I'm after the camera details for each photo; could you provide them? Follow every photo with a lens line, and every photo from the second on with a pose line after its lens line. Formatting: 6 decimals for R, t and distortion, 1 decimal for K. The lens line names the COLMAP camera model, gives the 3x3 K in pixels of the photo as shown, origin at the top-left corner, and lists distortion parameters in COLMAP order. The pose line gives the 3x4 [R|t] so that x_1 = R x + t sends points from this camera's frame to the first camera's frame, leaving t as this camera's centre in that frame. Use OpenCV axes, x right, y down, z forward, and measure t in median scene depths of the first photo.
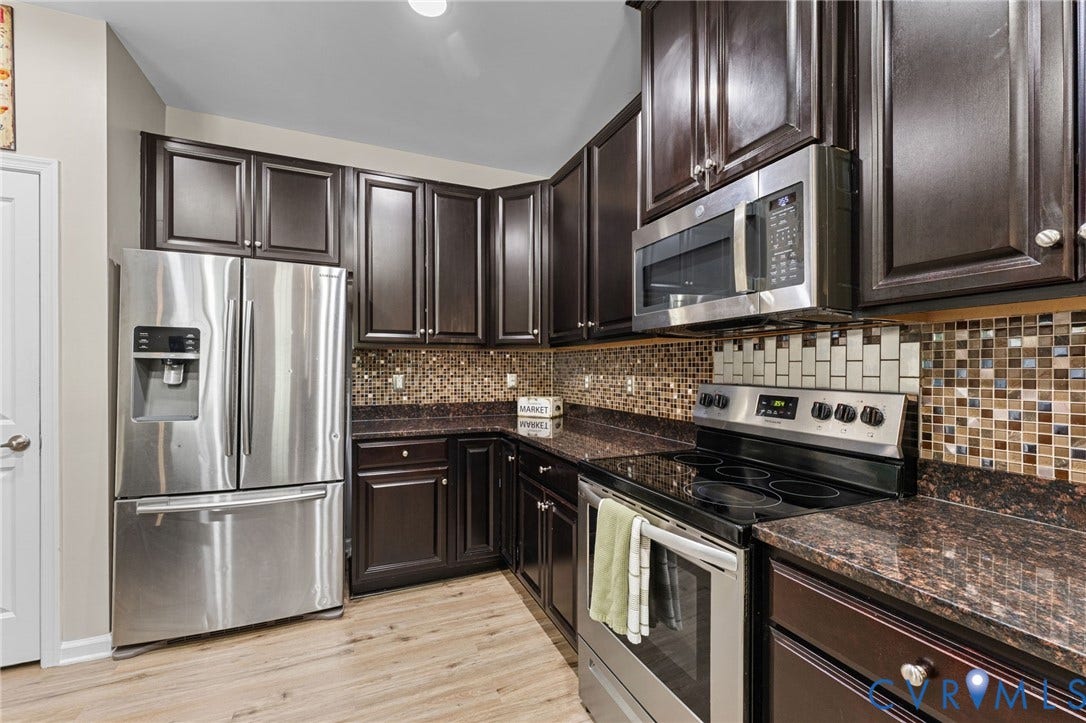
lens RADIAL K [[445.9, 0, 543.1], [0, 445.9, 369.1], [0, 0, 1]] dist [0.001519, -0.000002]
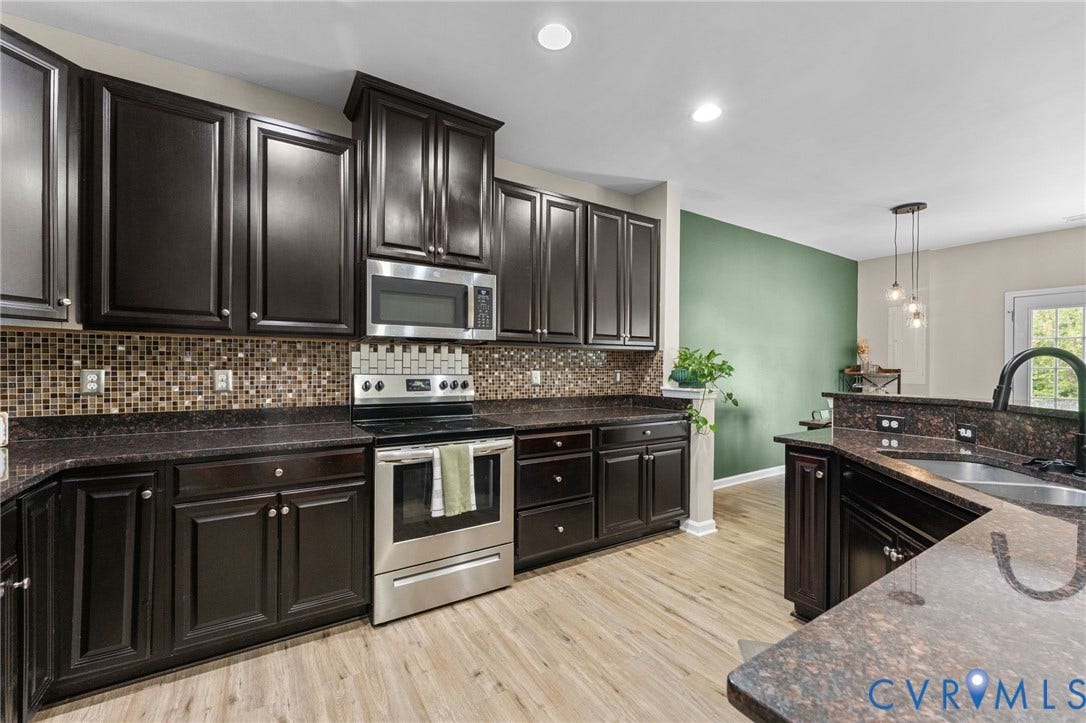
lens RADIAL K [[445.9, 0, 542.2], [0, 445.9, 363.7], [0, 0, 1]] dist [0.001519, -0.000002]
pose [[-0.168308, 0.001831, 0.985733, -1.044748], [-0.006344, 0.999976, -0.002941, -0.000392], [-0.985714, -0.006749, -0.168292, 0.638000]]
